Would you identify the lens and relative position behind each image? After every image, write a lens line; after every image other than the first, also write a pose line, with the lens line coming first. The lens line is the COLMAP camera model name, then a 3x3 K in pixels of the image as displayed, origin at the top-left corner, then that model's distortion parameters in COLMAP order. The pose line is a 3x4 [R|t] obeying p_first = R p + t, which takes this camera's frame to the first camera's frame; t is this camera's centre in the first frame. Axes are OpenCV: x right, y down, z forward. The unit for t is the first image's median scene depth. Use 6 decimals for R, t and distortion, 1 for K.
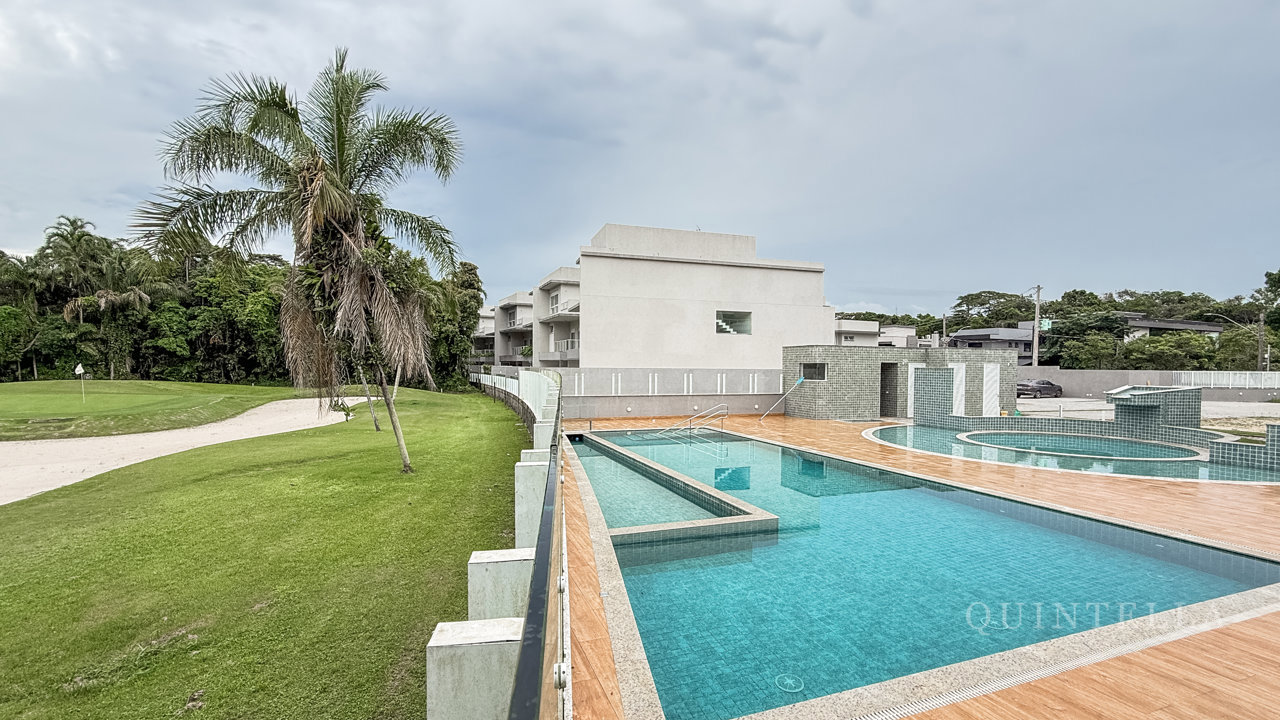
lens RADIAL K [[514.2, 0, 634.5], [0, 514.2, 361.9], [0, 0, 1]] dist [-0.000258, 0.000073]
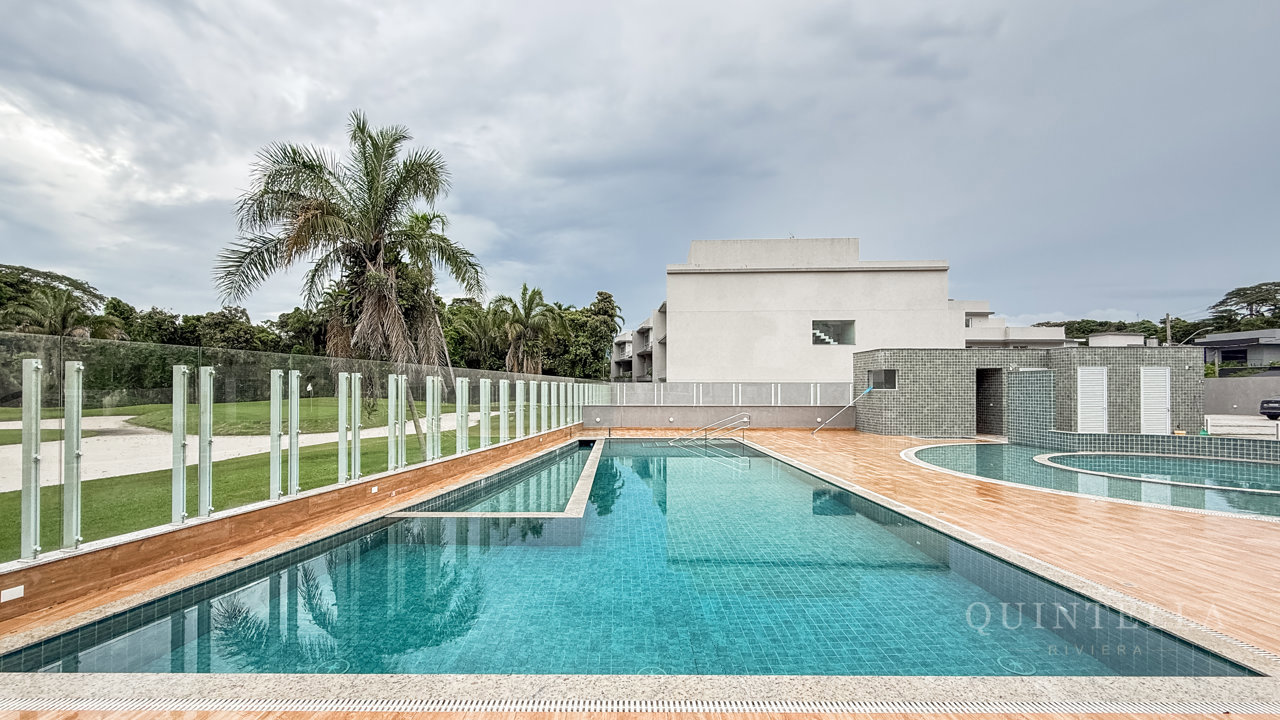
lens RADIAL K [[495.2, 0, 640.0], [0, 495.2, 340.7], [0, 0, 1]] dist [-0.000730, 0.000197]
pose [[0.942168, -0.039616, -0.332791, 0.161086], [0.008778, 0.995565, -0.093662, 0.018904], [0.335026, 0.085325, 0.938337, 0.052318]]
